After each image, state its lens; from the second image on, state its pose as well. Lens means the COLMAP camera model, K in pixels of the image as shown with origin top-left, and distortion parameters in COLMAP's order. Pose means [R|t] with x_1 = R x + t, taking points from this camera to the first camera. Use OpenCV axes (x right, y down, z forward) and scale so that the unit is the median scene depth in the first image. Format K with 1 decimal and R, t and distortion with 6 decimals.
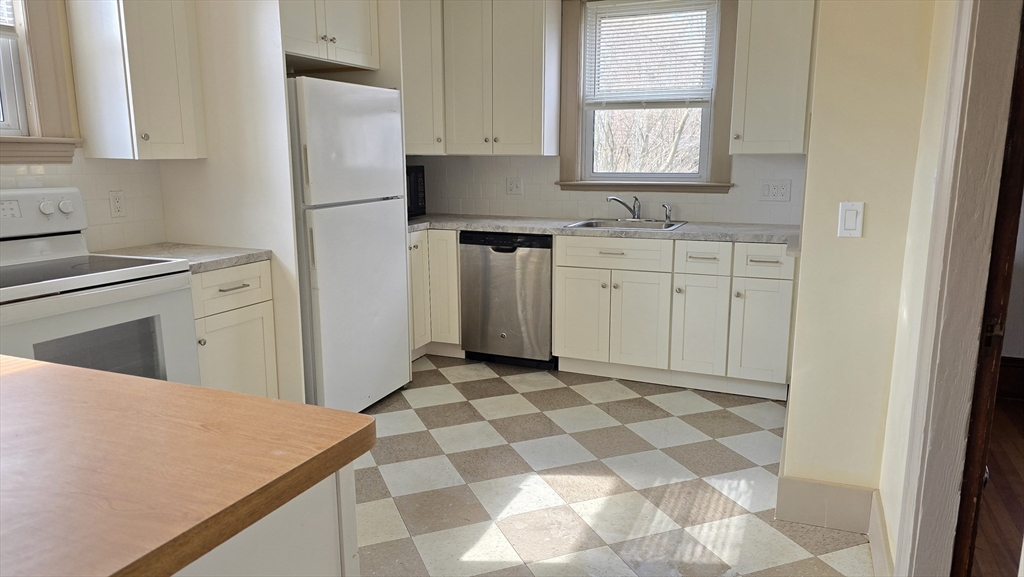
lens RADIAL K [[690.3, 0, 511.7], [0, 690.3, 287.5], [0, 0, 1]] dist [0.054234, -0.052185]
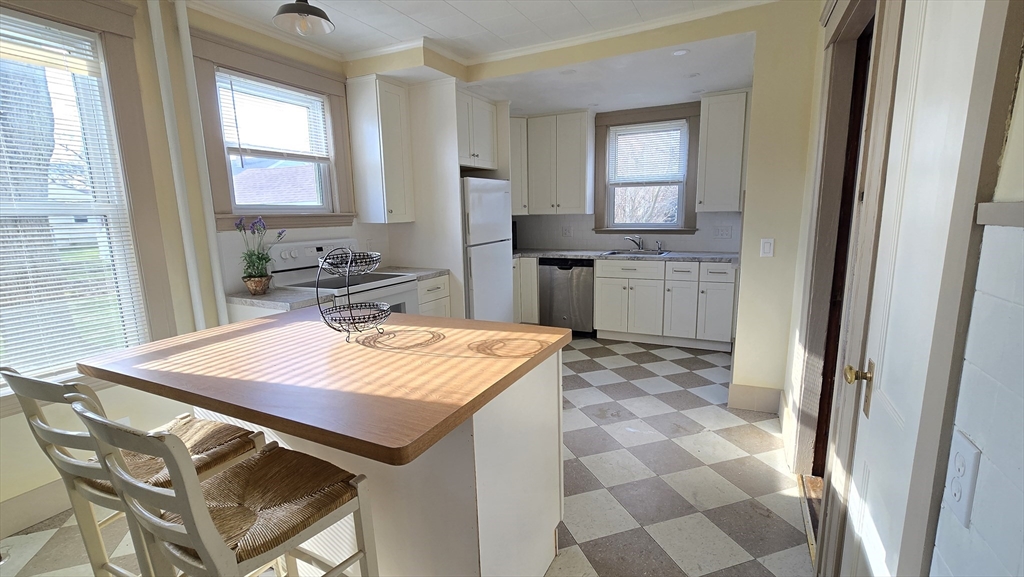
lens RADIAL K [[454.3, 0, 512.9], [0, 454.3, 292.6], [0, 0, 1]] dist [-0.012985, 0.001437]
pose [[0.998225, -0.011098, -0.058507, -0.084099], [0.010426, 0.999876, -0.011772, 0.020546], [0.058631, 0.011141, 0.998218, -0.170180]]
